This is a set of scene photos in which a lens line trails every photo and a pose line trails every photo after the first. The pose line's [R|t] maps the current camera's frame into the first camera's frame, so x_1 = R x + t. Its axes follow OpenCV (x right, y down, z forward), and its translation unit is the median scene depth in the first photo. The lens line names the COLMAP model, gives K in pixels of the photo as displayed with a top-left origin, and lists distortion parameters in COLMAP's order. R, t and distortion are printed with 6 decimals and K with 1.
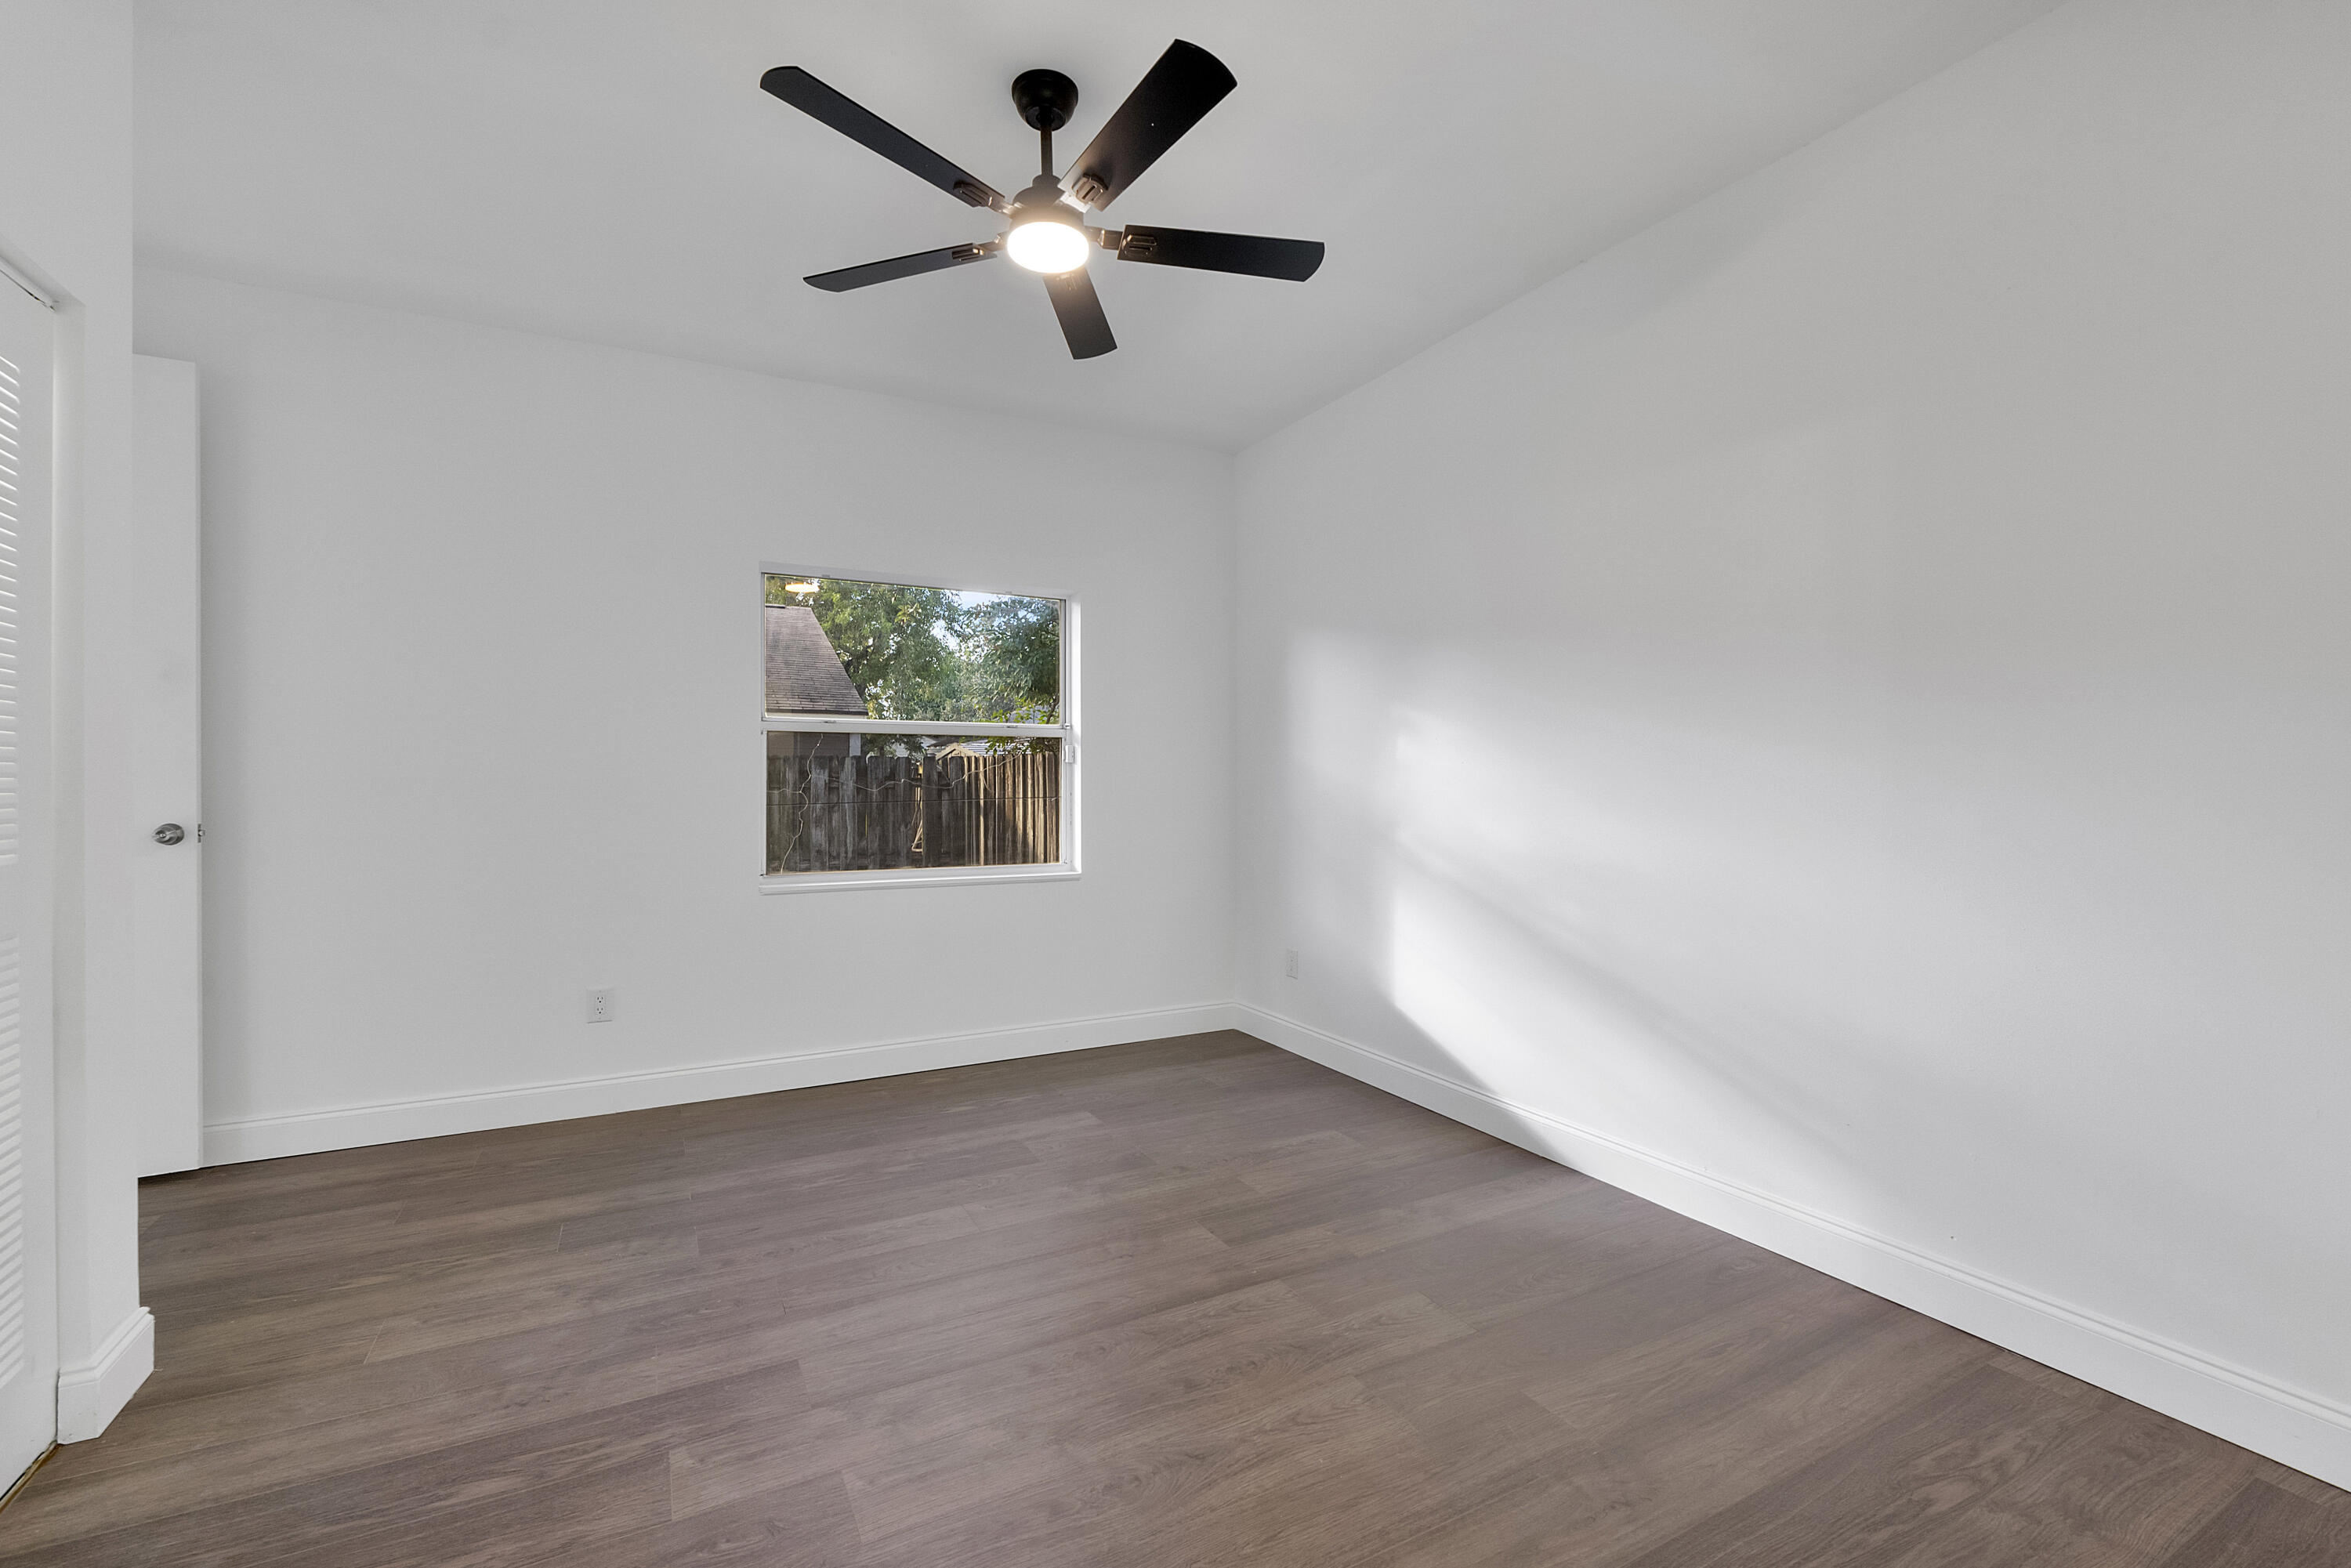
lens RADIAL K [[1011.4, 0, 1179.2], [0, 1011.4, 784.9], [0, 0, 1]] dist [-0.006629, -0.000611]
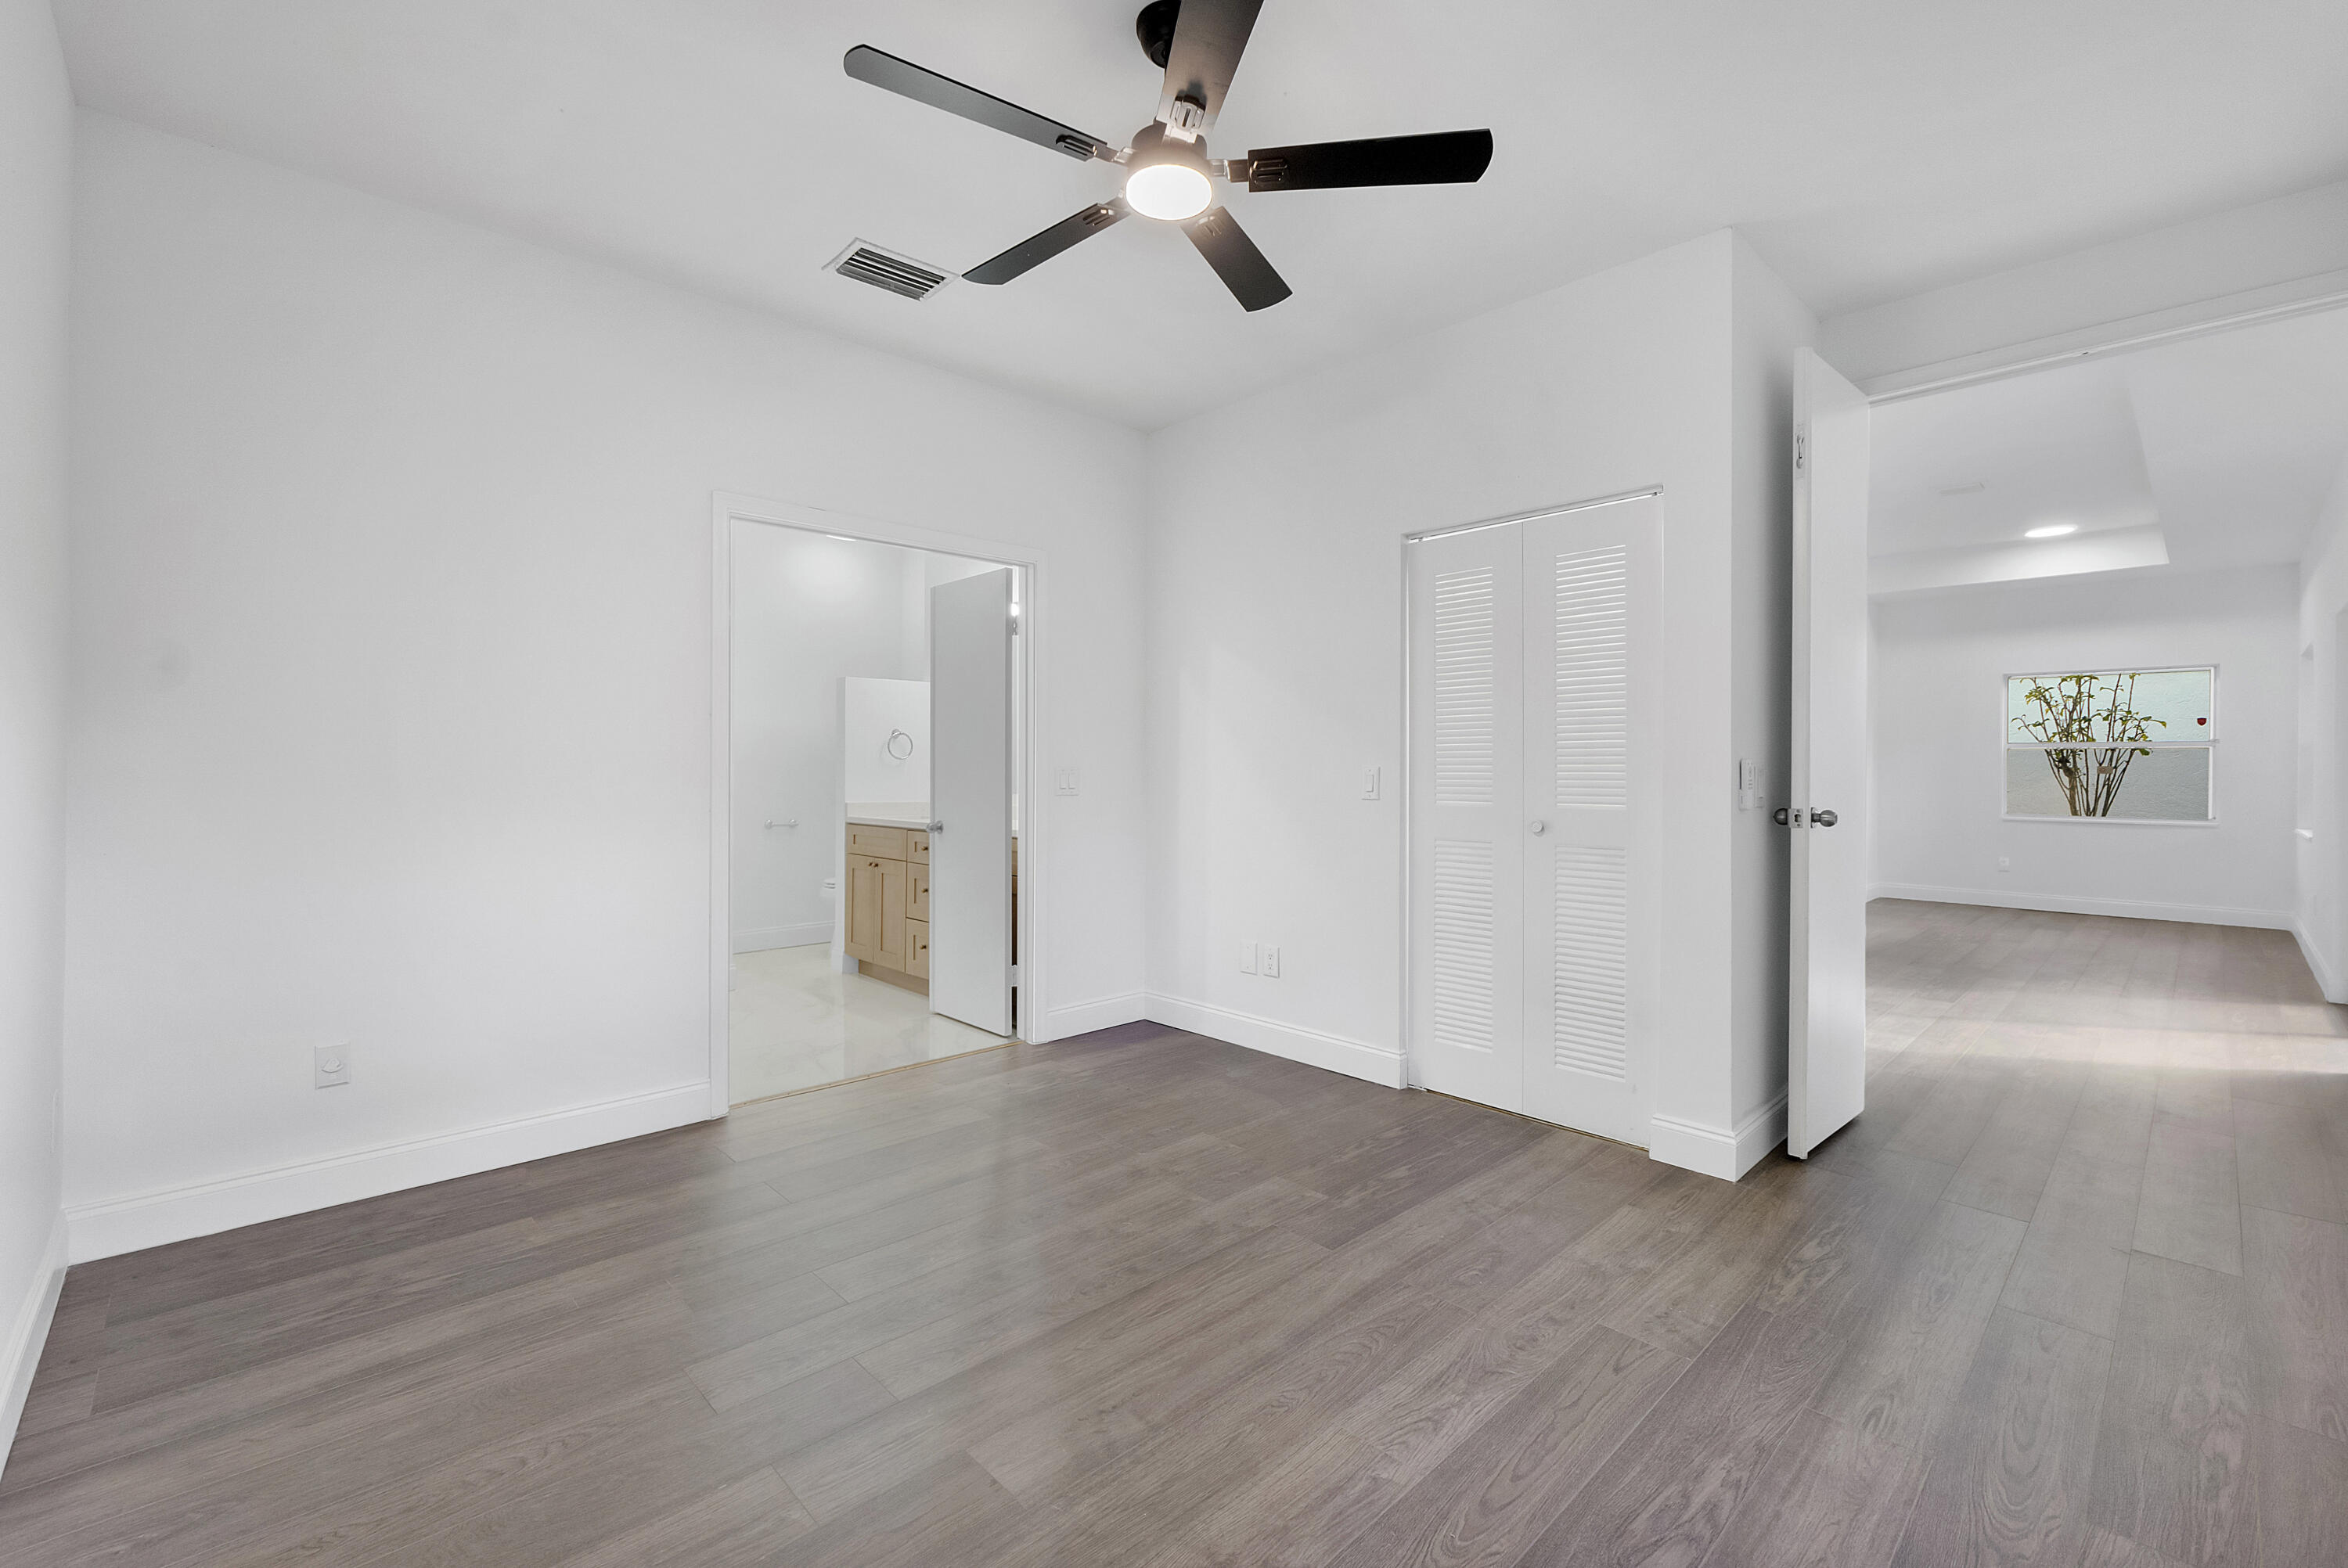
lens RADIAL K [[1010.0, 0, 1177.7], [0, 1010.0, 784.9], [0, 0, 1]] dist [-0.006629, -0.000611]
pose [[-0.964088, -0.000329, -0.265583, 0.116031], [-0.005356, 0.999820, 0.018207, -0.001498], [0.265529, 0.018976, -0.963916, 2.118172]]
